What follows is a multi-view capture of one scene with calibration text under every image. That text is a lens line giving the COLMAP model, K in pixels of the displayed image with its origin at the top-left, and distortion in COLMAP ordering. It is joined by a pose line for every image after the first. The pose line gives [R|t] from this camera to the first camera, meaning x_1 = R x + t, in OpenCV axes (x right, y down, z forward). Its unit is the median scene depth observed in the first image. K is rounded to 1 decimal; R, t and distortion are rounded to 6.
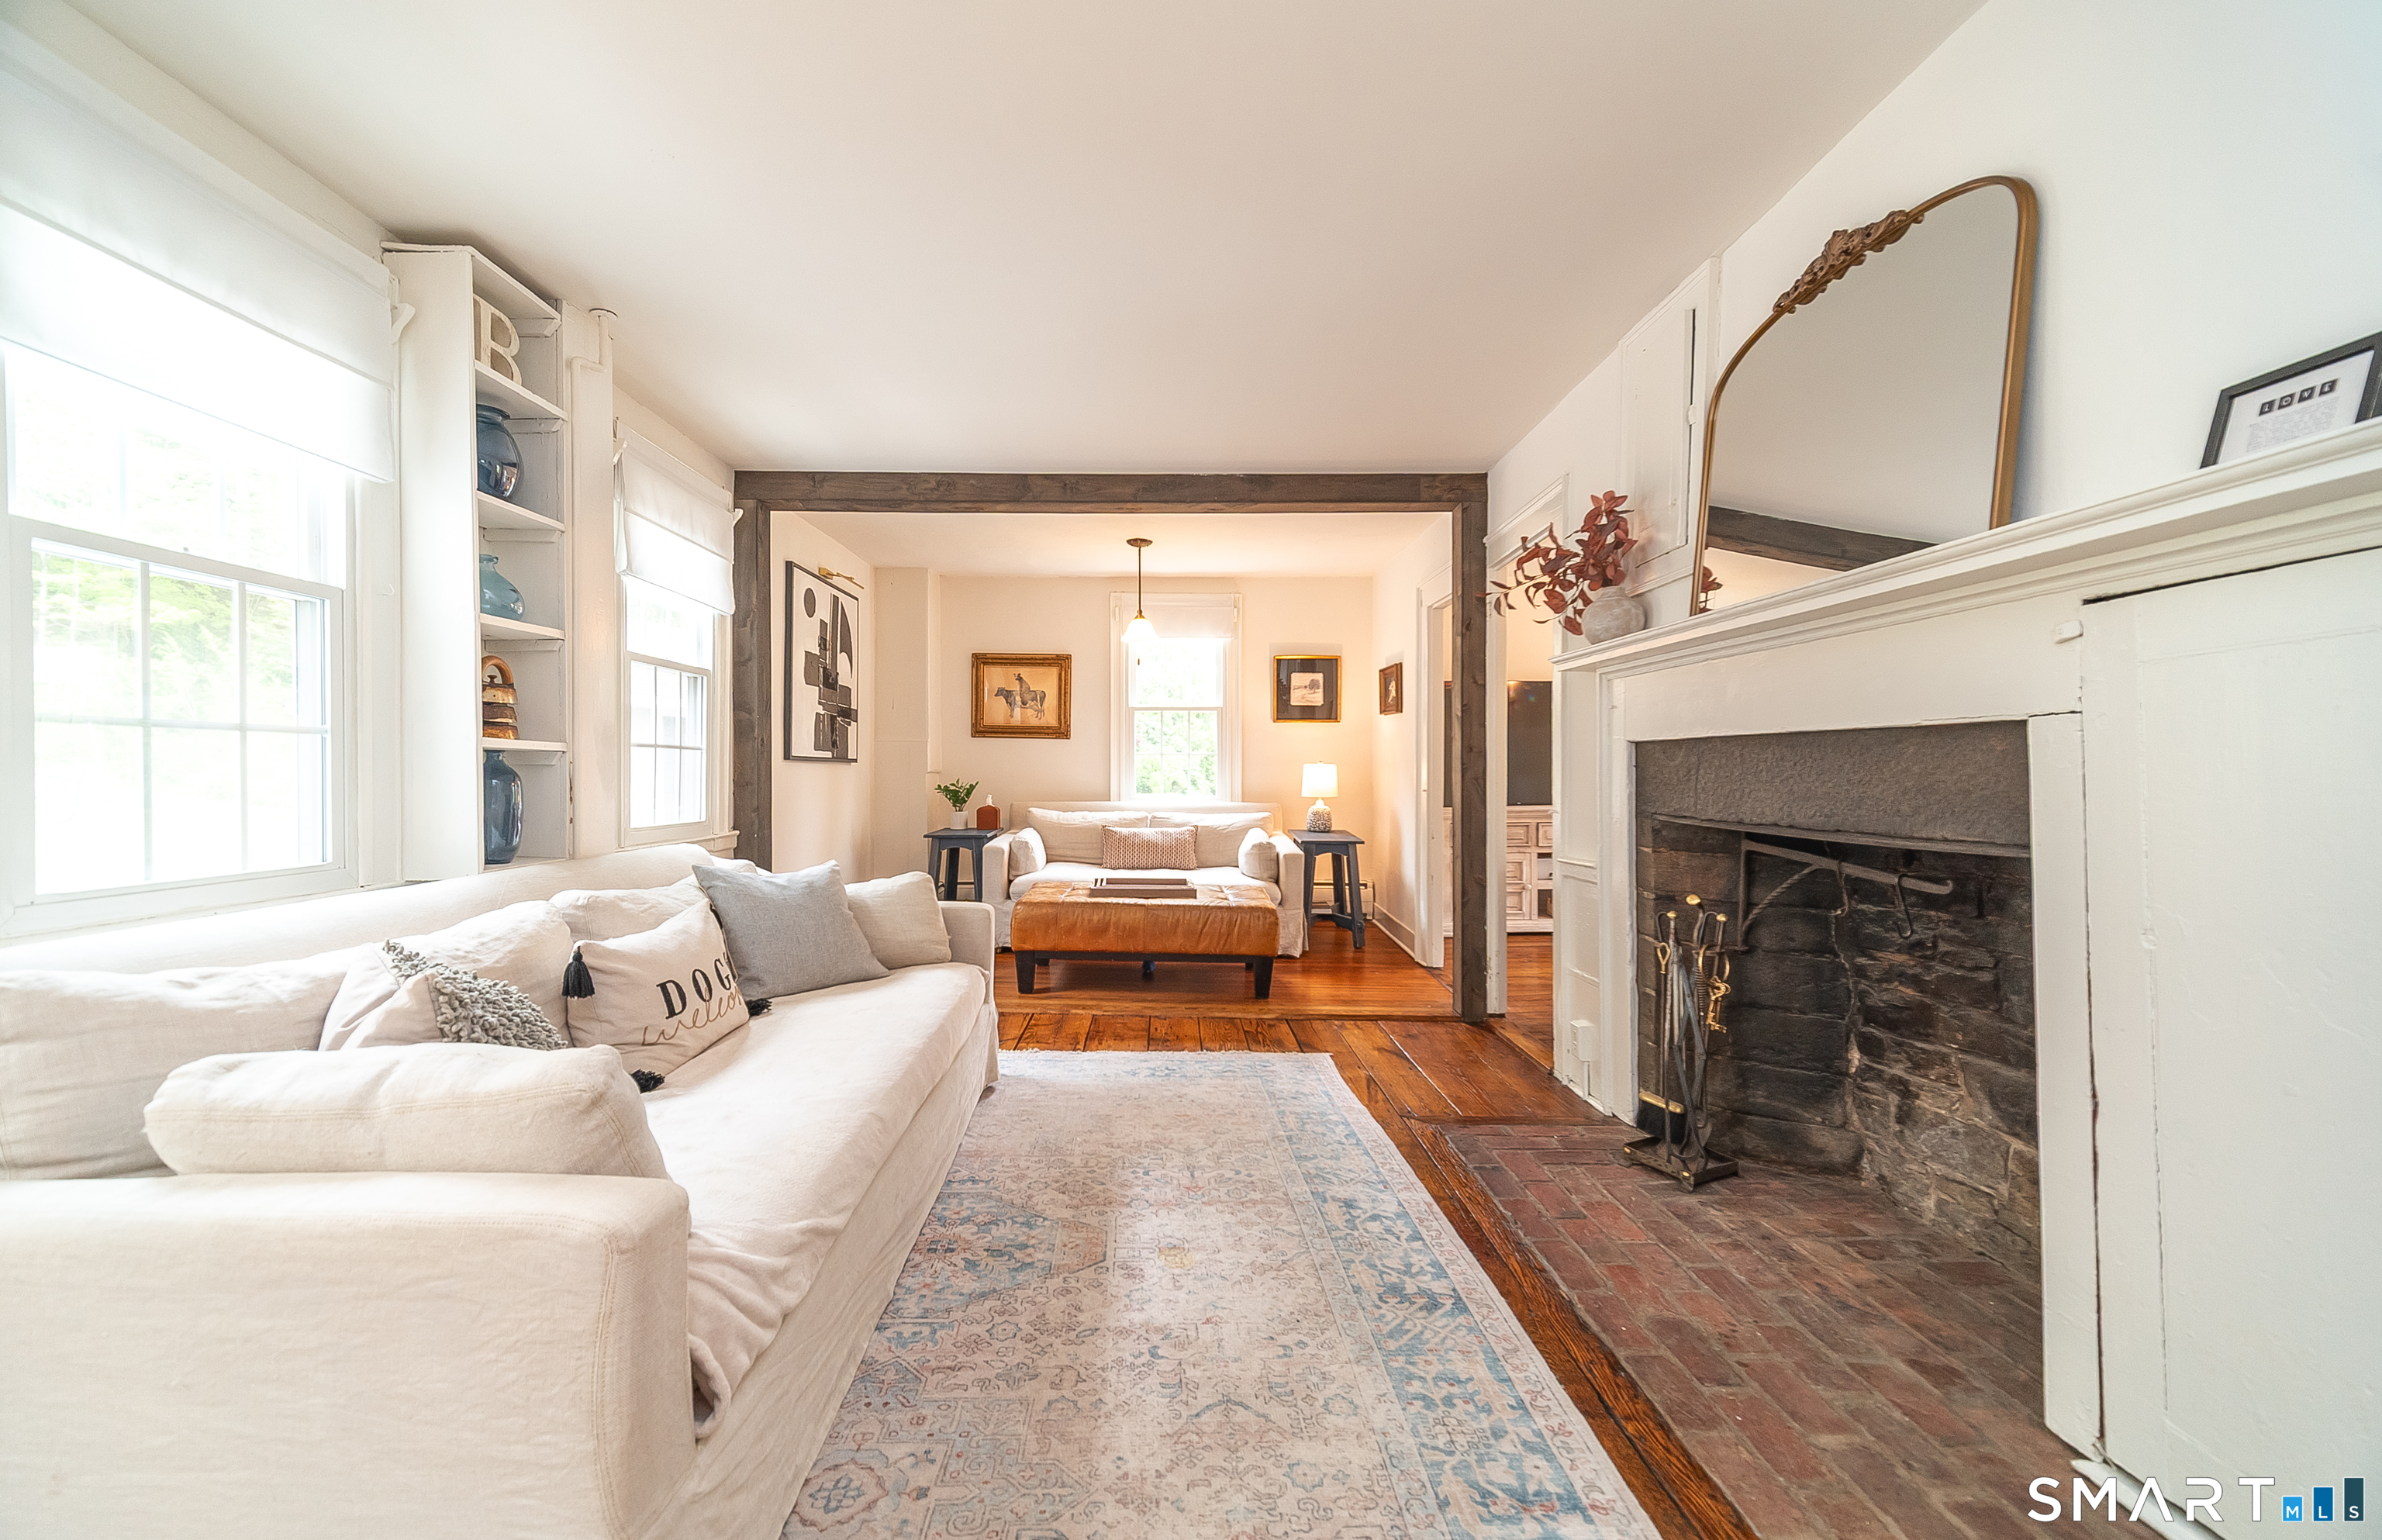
lens RADIAL K [[936.2, 0, 1130.9], [0, 936.2, 779.4], [0, 0, 1]] dist [0.014805, -0.006432]
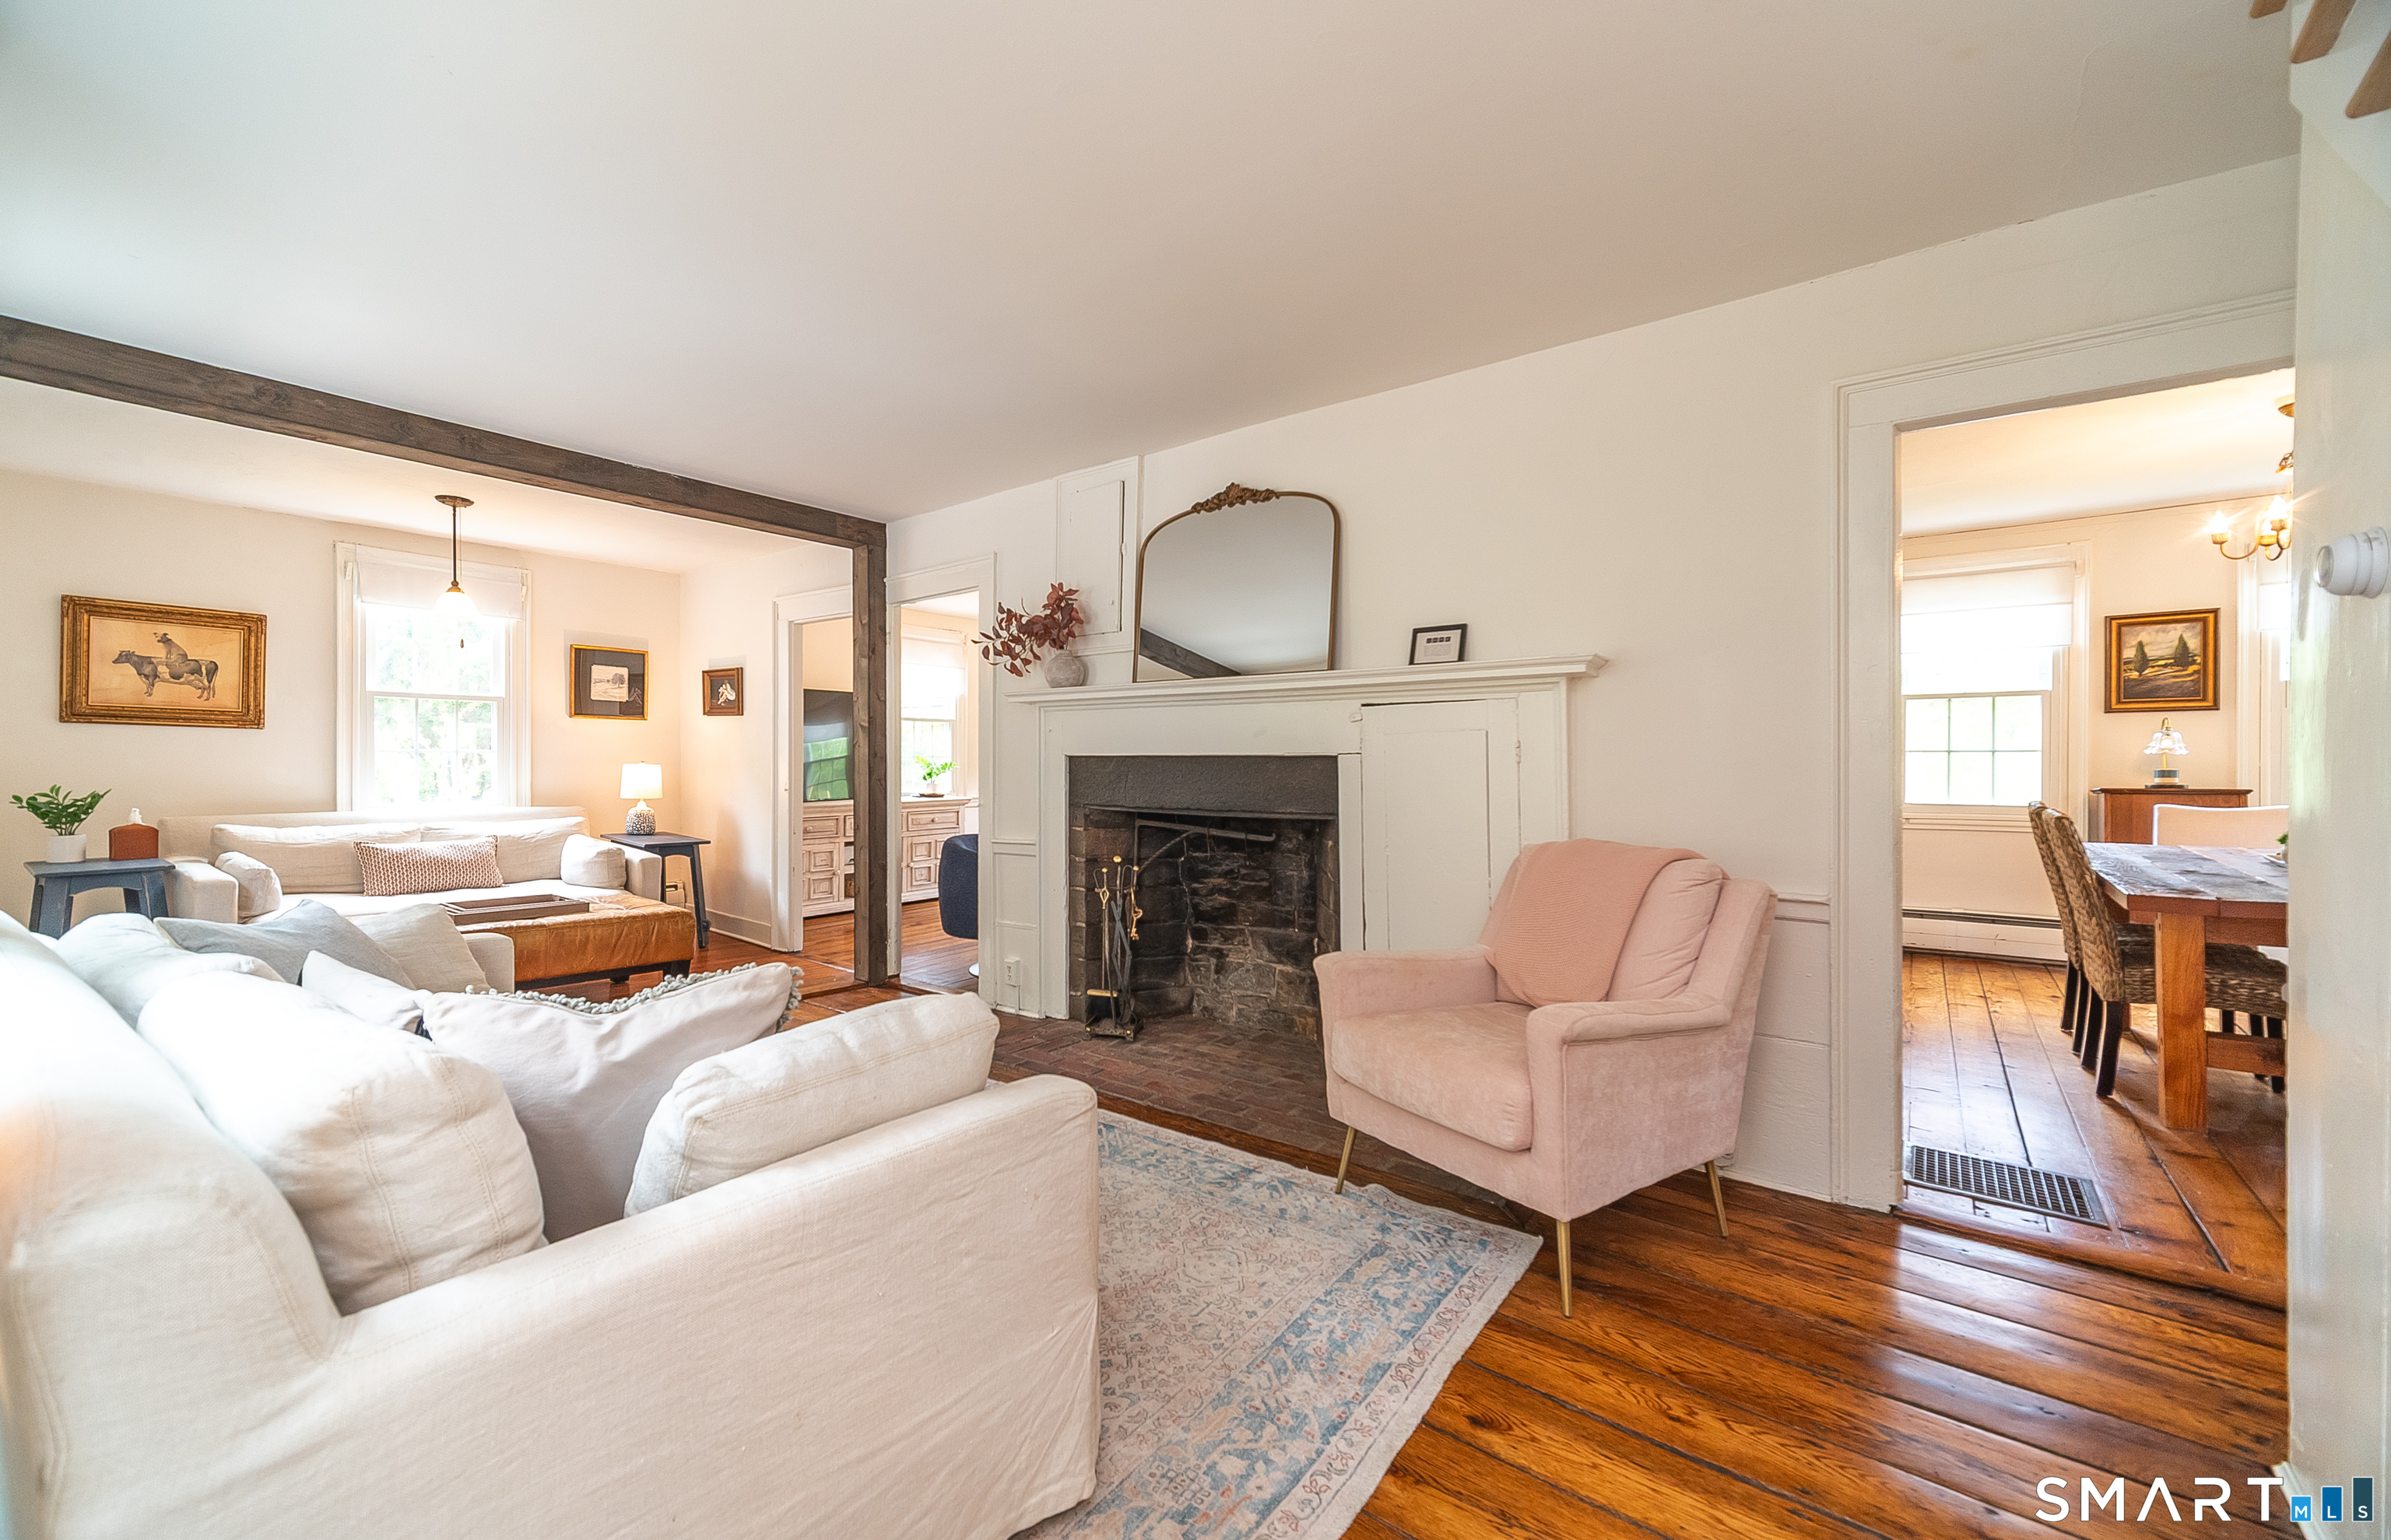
lens RADIAL K [[939.6, 0, 1135.2], [0, 939.6, 779.4], [0, 0, 1]] dist [0.014805, -0.006432]
pose [[0.644114, -0.012456, 0.764828, -0.529033], [0.006959, 0.999921, 0.010424, -0.017977], [-0.764898, -0.001392, 0.644150, -0.020022]]
